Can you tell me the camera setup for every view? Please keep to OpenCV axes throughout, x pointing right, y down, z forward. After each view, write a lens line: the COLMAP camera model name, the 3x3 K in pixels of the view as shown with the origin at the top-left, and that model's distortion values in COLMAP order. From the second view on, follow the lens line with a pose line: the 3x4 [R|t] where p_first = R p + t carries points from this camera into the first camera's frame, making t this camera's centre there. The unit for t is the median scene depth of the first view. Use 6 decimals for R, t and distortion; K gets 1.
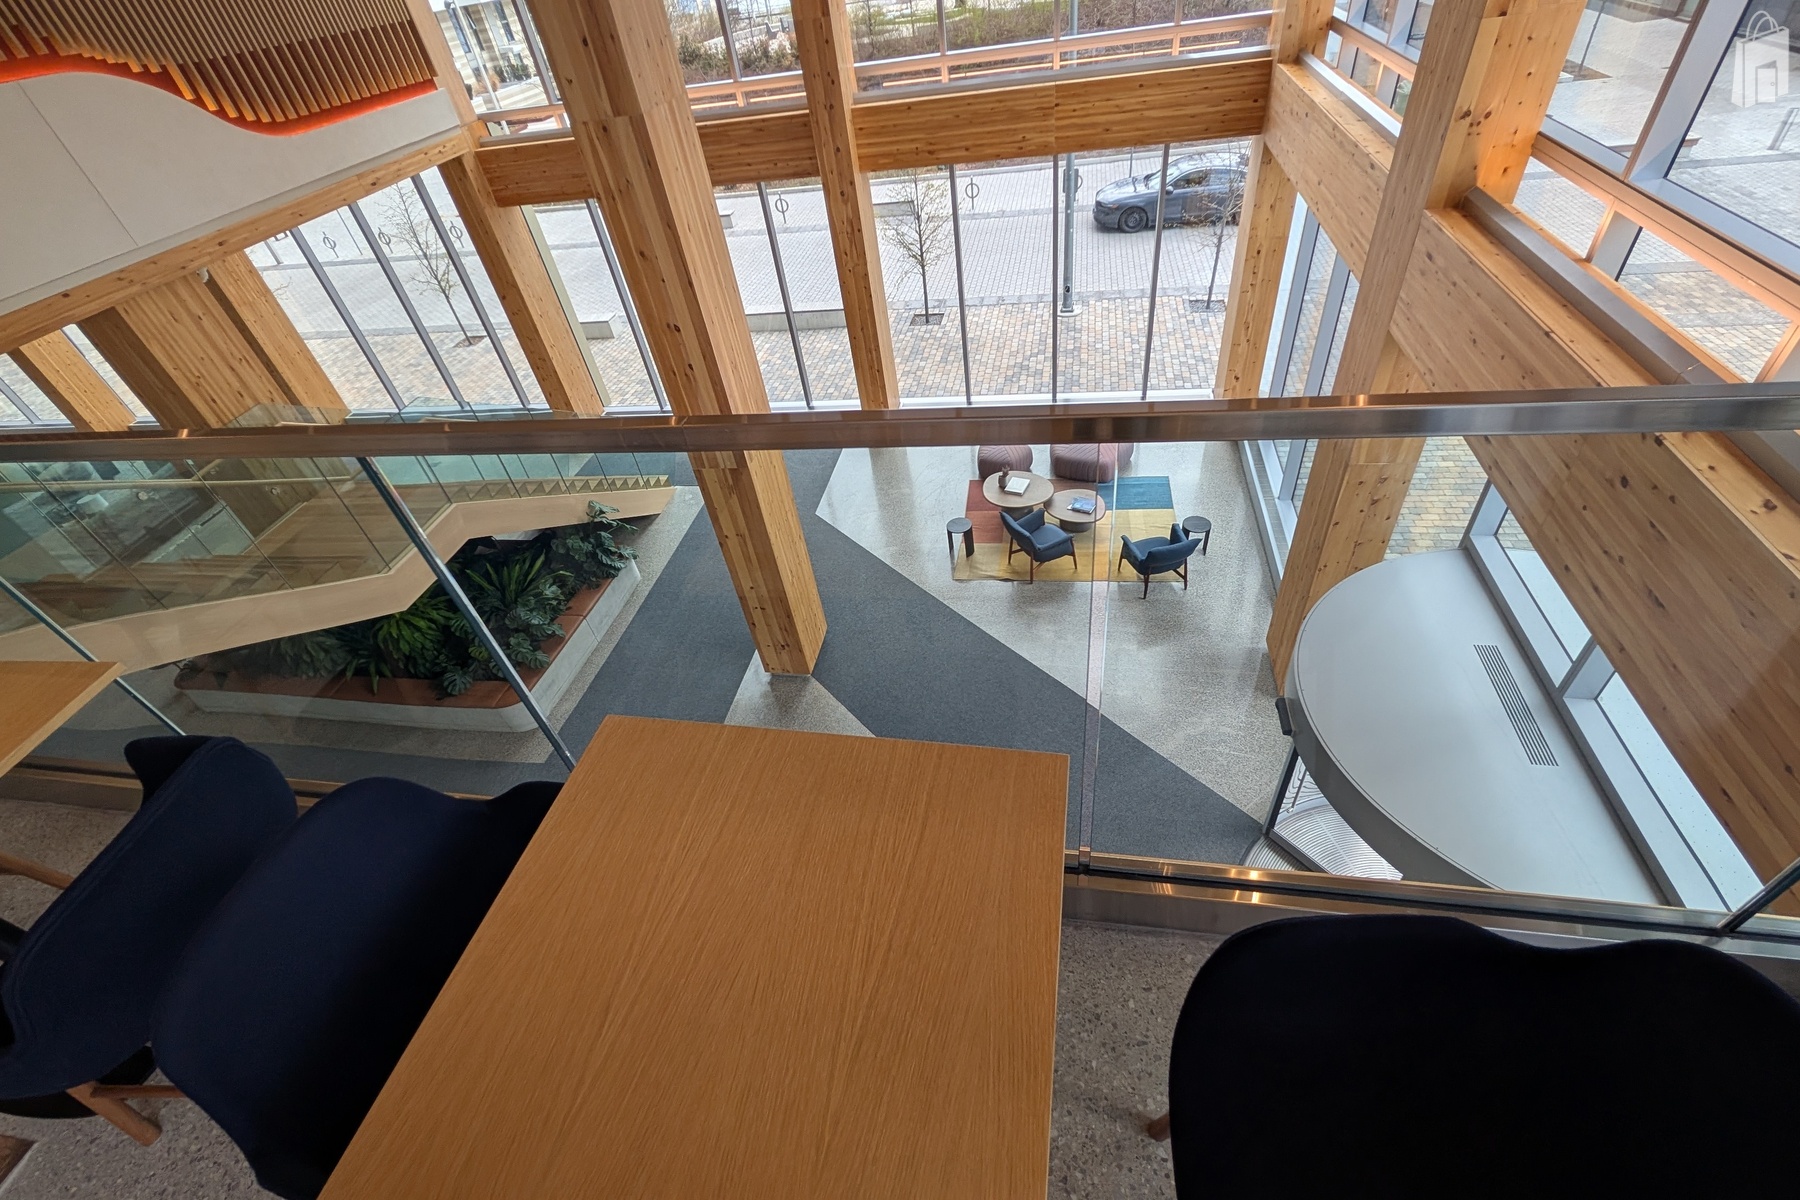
lens RADIAL K [[774.0, 0, 901.3], [0, 774.0, 609.5], [0, 0, 1]] dist [-0.001273, 0.000650]
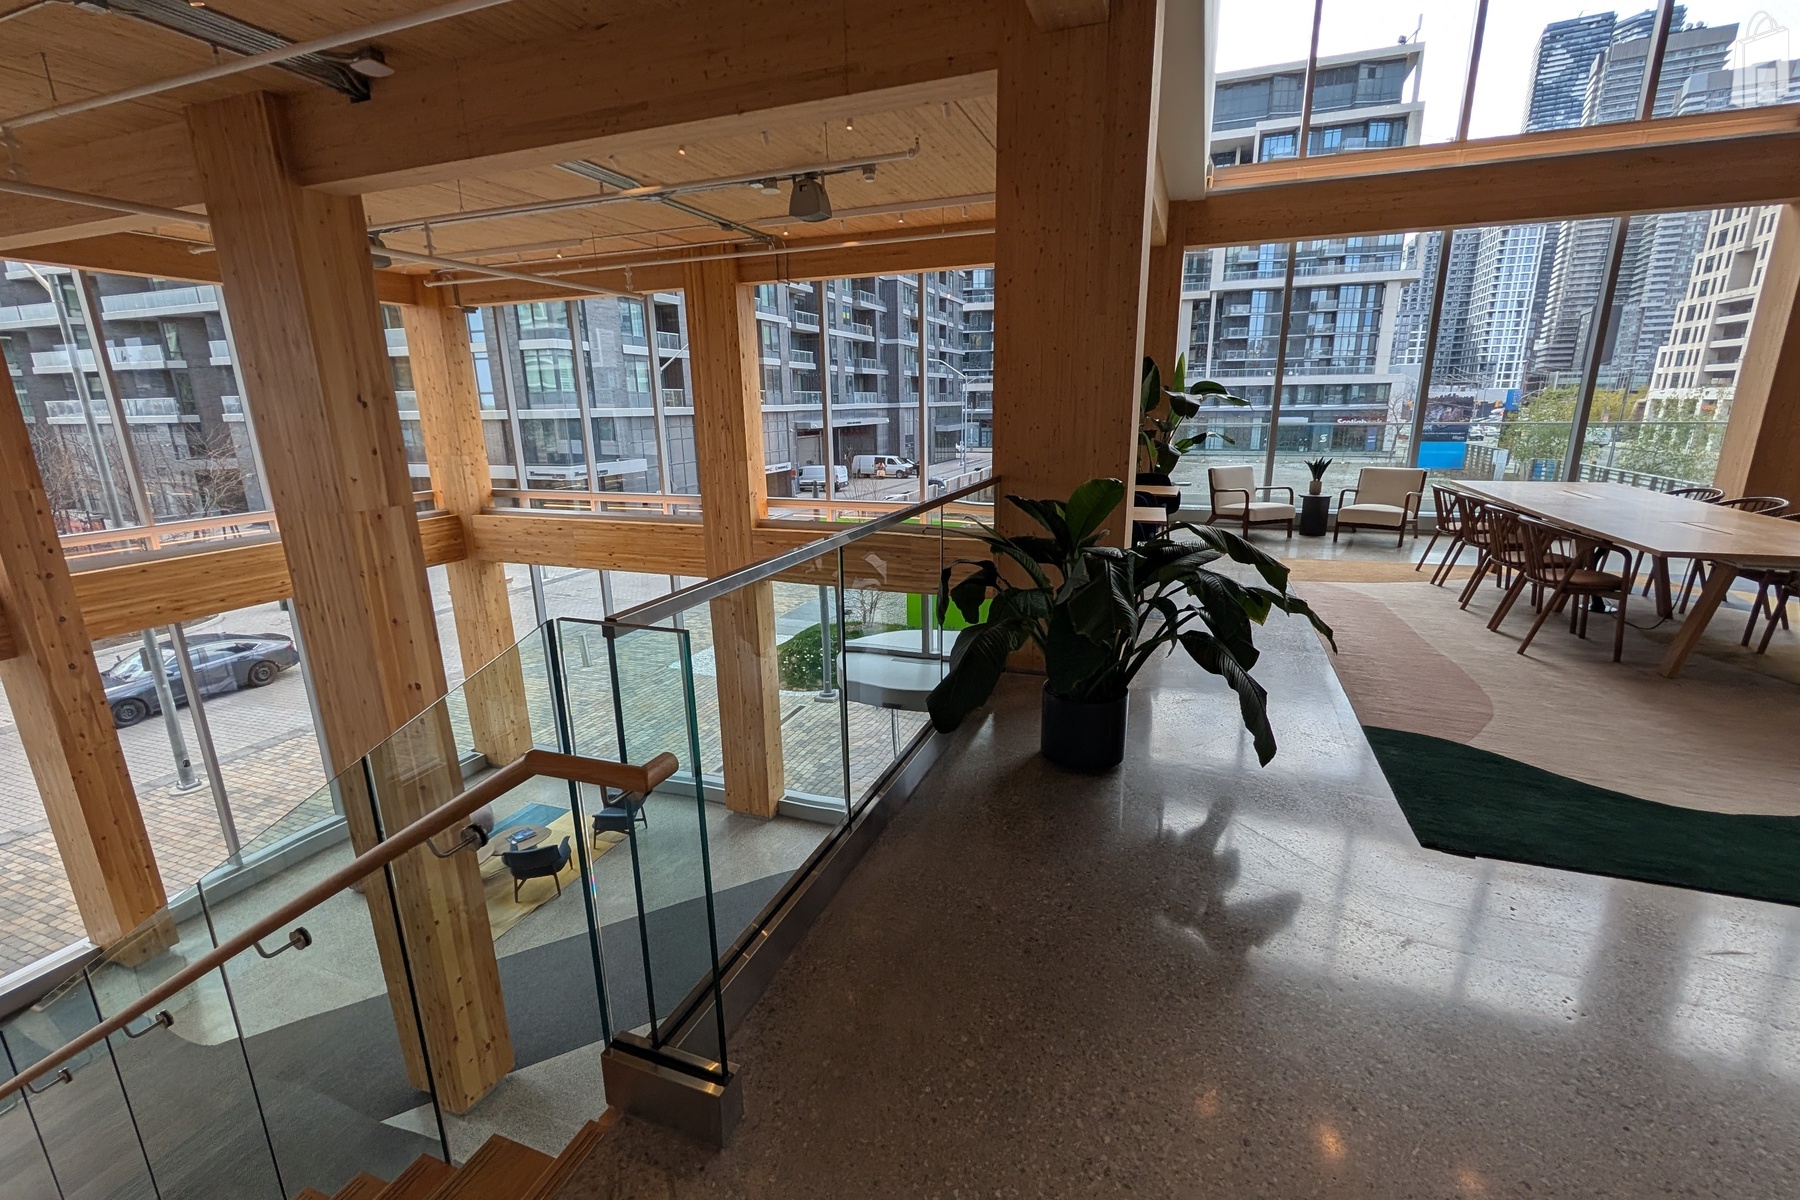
lens RADIAL K [[774.0, 0, 901.3], [0, 774.0, 609.5], [0, 0, 1]] dist [-0.001273, 0.000650]
pose [[0.180355, -0.134225, 0.974400, -0.619426], [0.652295, 0.757789, -0.016349, -0.004830], [-0.736195, 0.638545, 0.224225, 0.128819]]
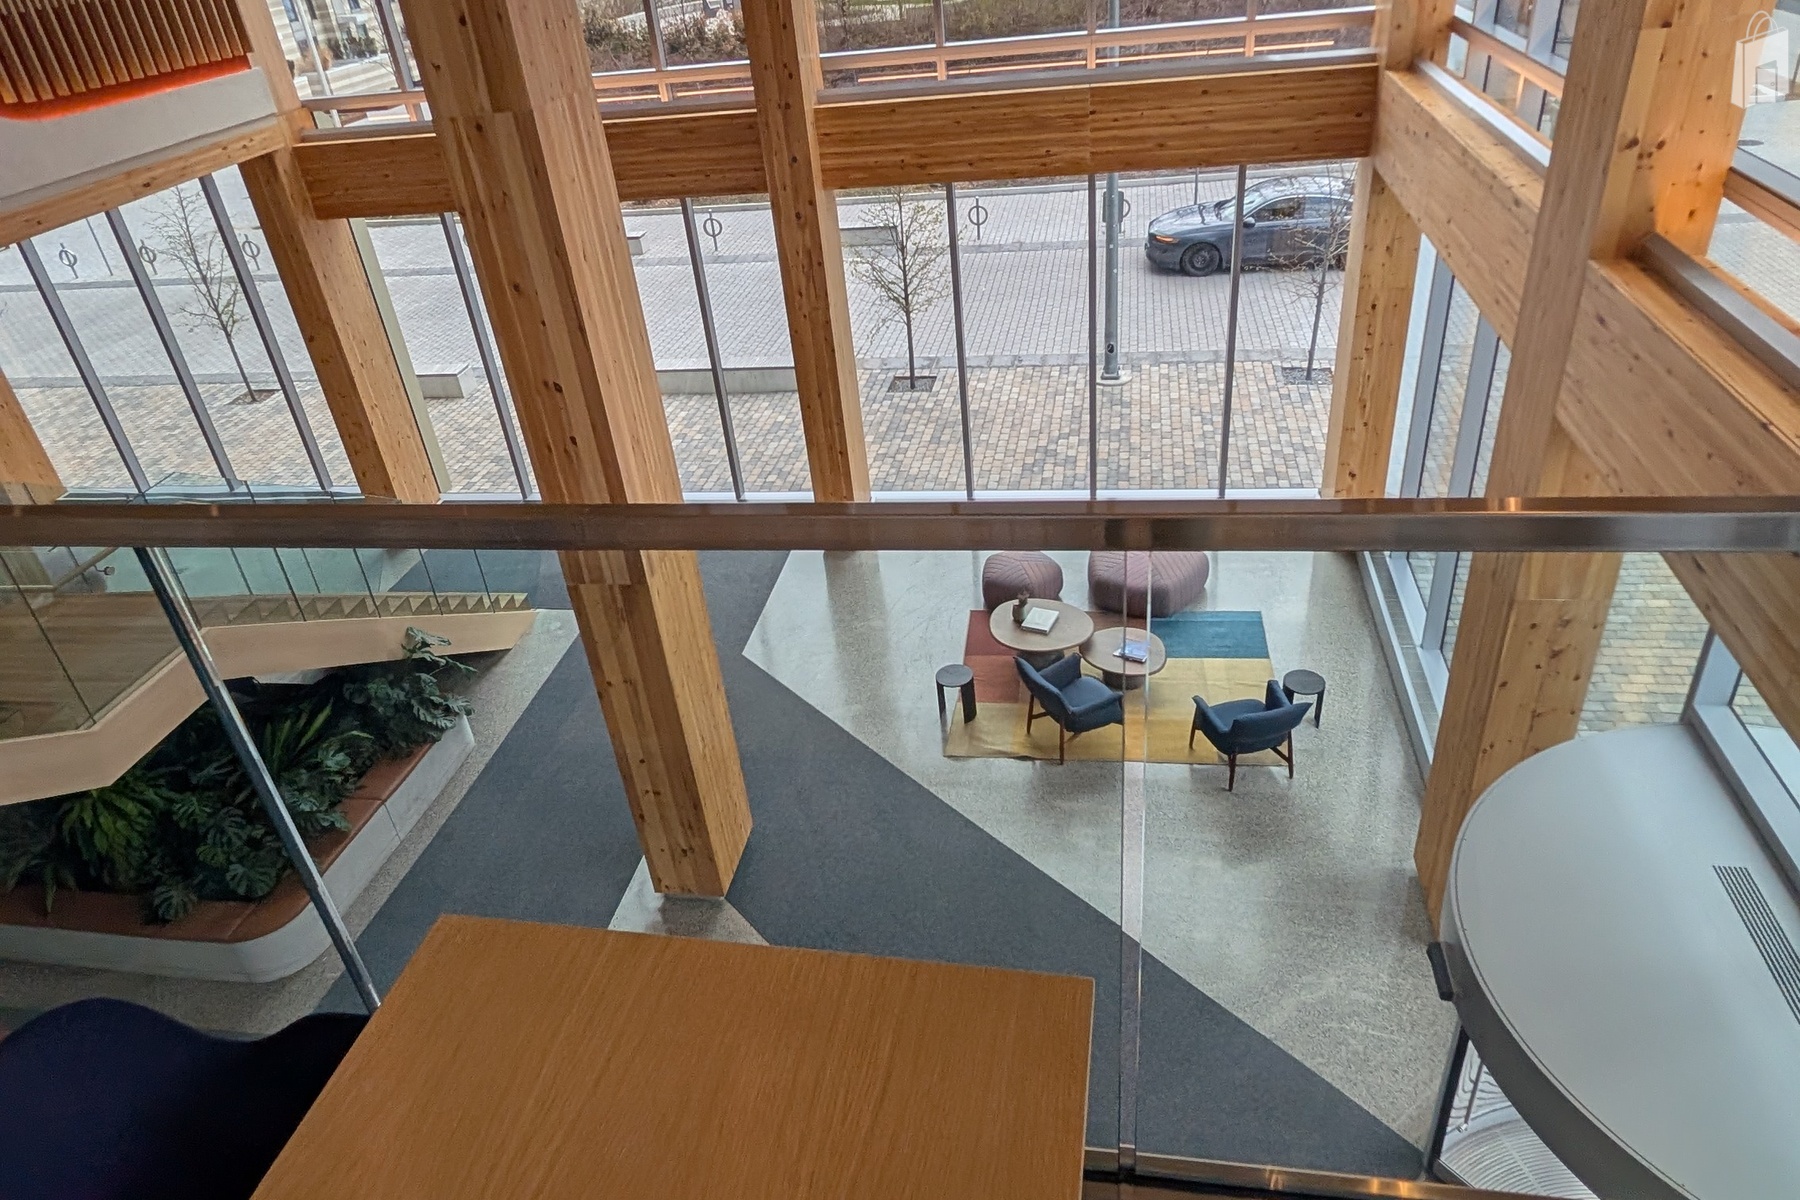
lens RADIAL K [[1160.8, 0, 885.8], [0, 1160.8, 601.3], [0, 0, 1]] dist [0.001597, 0.000559]
pose [[0.999646, 0.023304, 0.012811, 0.000292], [-0.020760, 0.984924, -0.171737, 0.002805], [-0.016620, 0.171410, 0.985060, -0.009208]]
